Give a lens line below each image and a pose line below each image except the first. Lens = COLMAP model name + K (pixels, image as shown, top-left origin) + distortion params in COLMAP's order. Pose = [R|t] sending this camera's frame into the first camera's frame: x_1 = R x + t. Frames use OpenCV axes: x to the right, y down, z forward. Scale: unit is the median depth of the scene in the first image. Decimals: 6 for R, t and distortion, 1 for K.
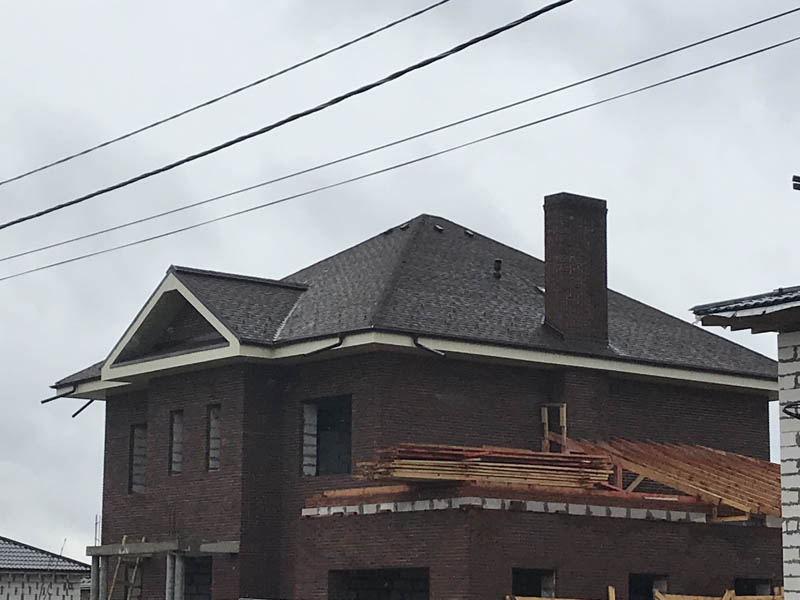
lens RADIAL K [[2102.7, 0, 397.7], [0, 2102.7, 303.6], [0, 0, 1]] dist [0.152101, 0.000000]
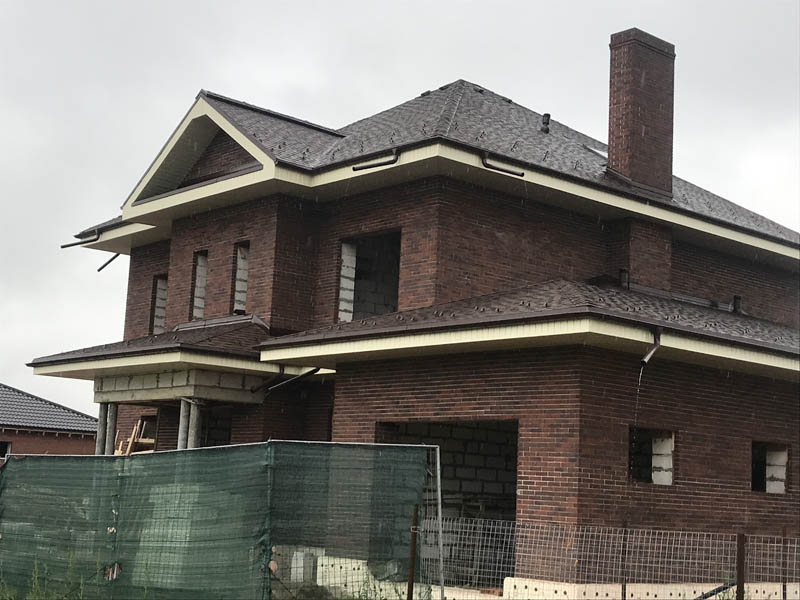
lens RADIAL K [[1228.8, 0, 399.6], [0, 1228.8, 296.4], [0, 0, 1]] dist [0.076568, 0.000000]
pose [[0.997897, 0.045802, 0.045861, -0.044056], [-0.045632, 0.998947, -0.004744, 0.073219], [-0.046030, 0.002642, 0.998937, 0.481668]]
